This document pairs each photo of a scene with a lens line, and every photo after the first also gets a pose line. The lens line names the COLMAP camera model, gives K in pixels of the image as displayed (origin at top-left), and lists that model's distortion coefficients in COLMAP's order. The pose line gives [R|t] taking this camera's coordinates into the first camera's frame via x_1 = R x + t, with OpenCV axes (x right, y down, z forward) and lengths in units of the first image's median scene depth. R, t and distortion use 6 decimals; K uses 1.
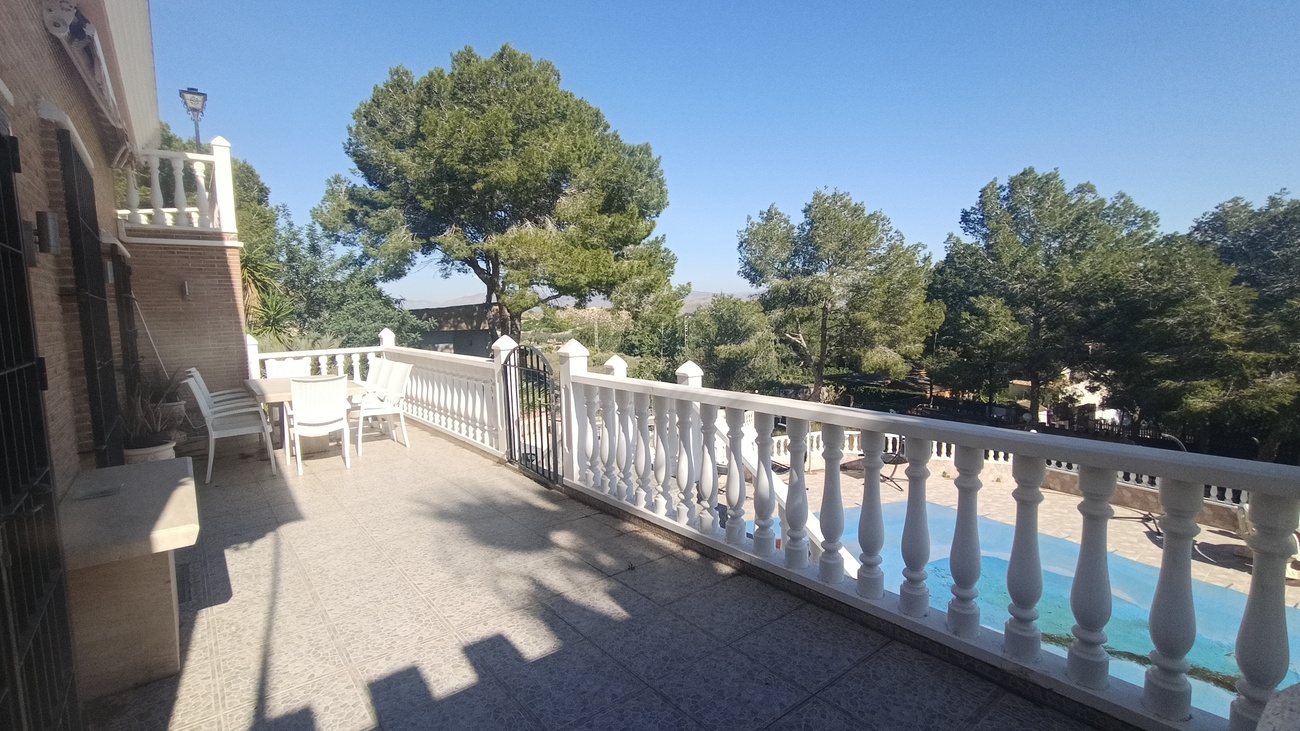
lens RADIAL K [[593.8, 0, 639.0], [0, 593.8, 363.7], [0, 0, 1]] dist [-0.017994, 0.010351]
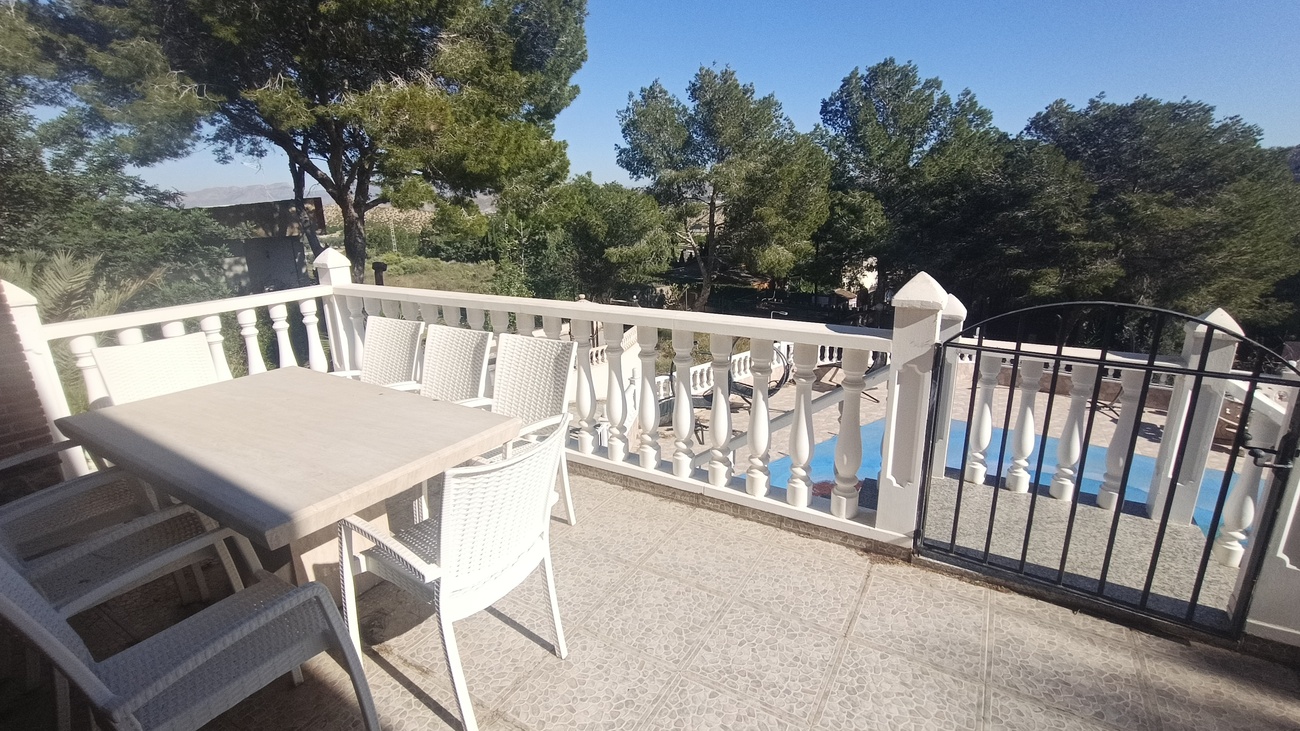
lens RADIAL K [[593.8, 0, 640.1], [0, 593.8, 359.6], [0, 0, 1]] dist [-0.017994, 0.010351]
pose [[0.936045, -0.094460, 0.338965, -0.171607], [0.038008, 0.984801, 0.169476, -0.020410], [-0.349822, -0.145754, 0.925408, 0.206120]]
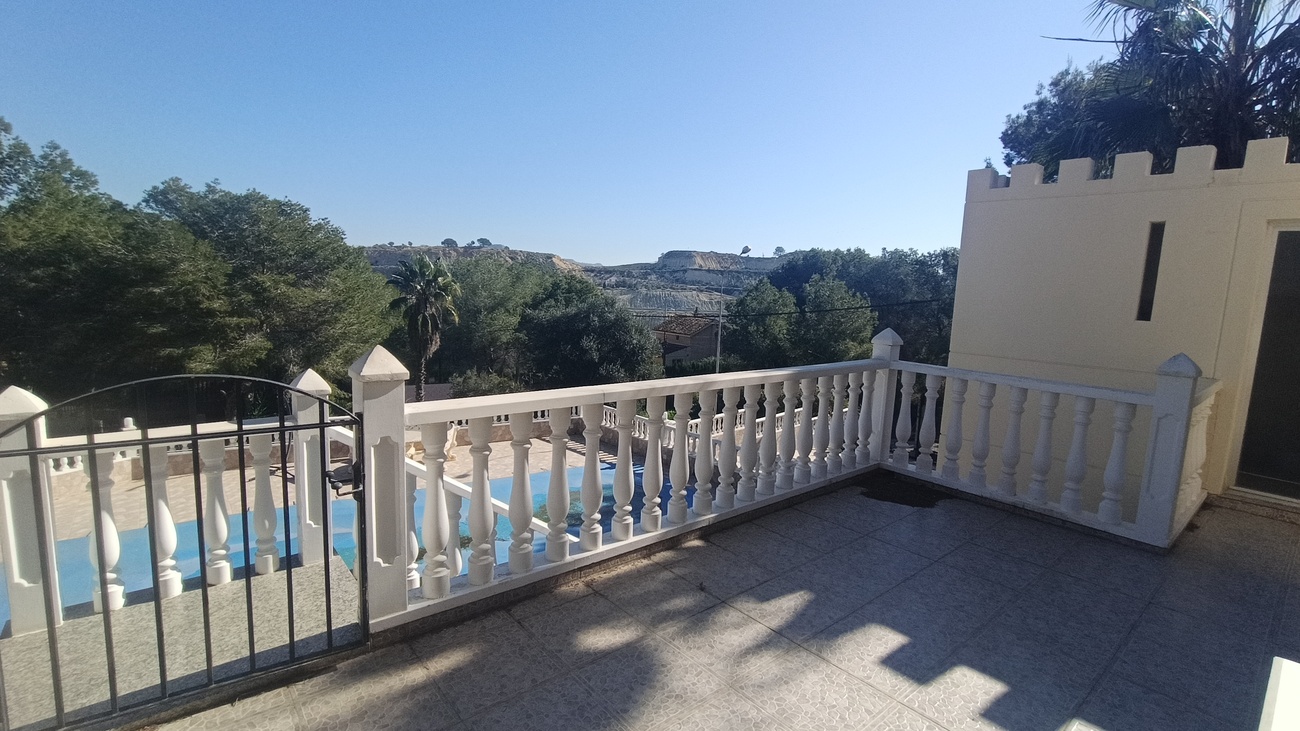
lens RADIAL K [[593.8, 0, 643.2], [0, 593.8, 366.0], [0, 0, 1]] dist [-0.017994, 0.010351]
pose [[-0.024392, -0.119829, 0.992495, -0.157874], [0.058579, 0.990913, 0.121078, -0.018446], [-0.997985, 0.061092, -0.017151, 0.199147]]
